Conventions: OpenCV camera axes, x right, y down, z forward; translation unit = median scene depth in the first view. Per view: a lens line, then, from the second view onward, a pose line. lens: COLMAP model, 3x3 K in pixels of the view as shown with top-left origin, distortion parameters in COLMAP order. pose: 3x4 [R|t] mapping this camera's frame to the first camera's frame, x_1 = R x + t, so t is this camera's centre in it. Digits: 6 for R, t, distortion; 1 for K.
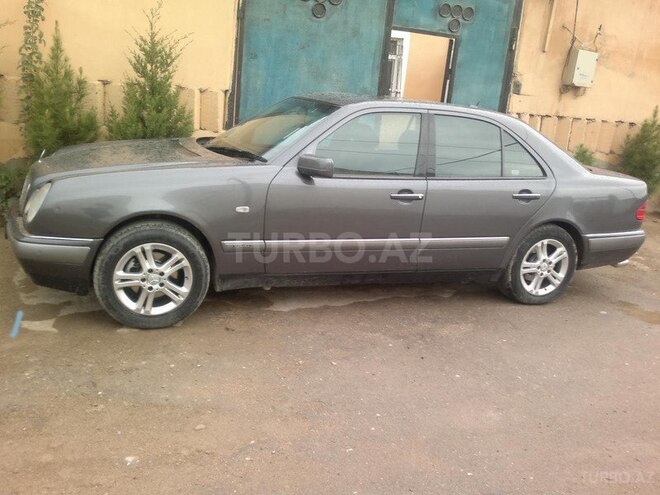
lens RADIAL K [[666.0, 0, 330.0], [0, 666.0, 247.5], [0, 0, 1]] dist [-0.003704, -0.007965]
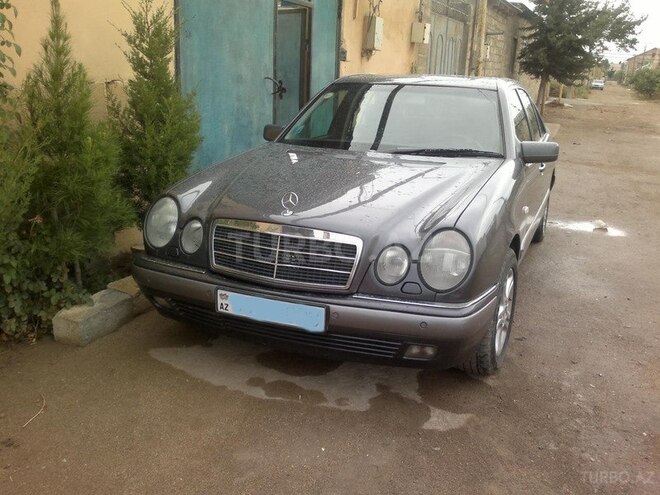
lens RADIAL K [[666.0, 0, 330.0], [0, 666.0, 247.5], [0, 0, 1]] dist [-0.003704, -0.007965]
pose [[0.662943, -0.261122, 0.701656, -0.712646], [0.218310, 0.963898, 0.152450, -0.149506], [-0.716133, 0.052113, 0.696015, 0.406916]]
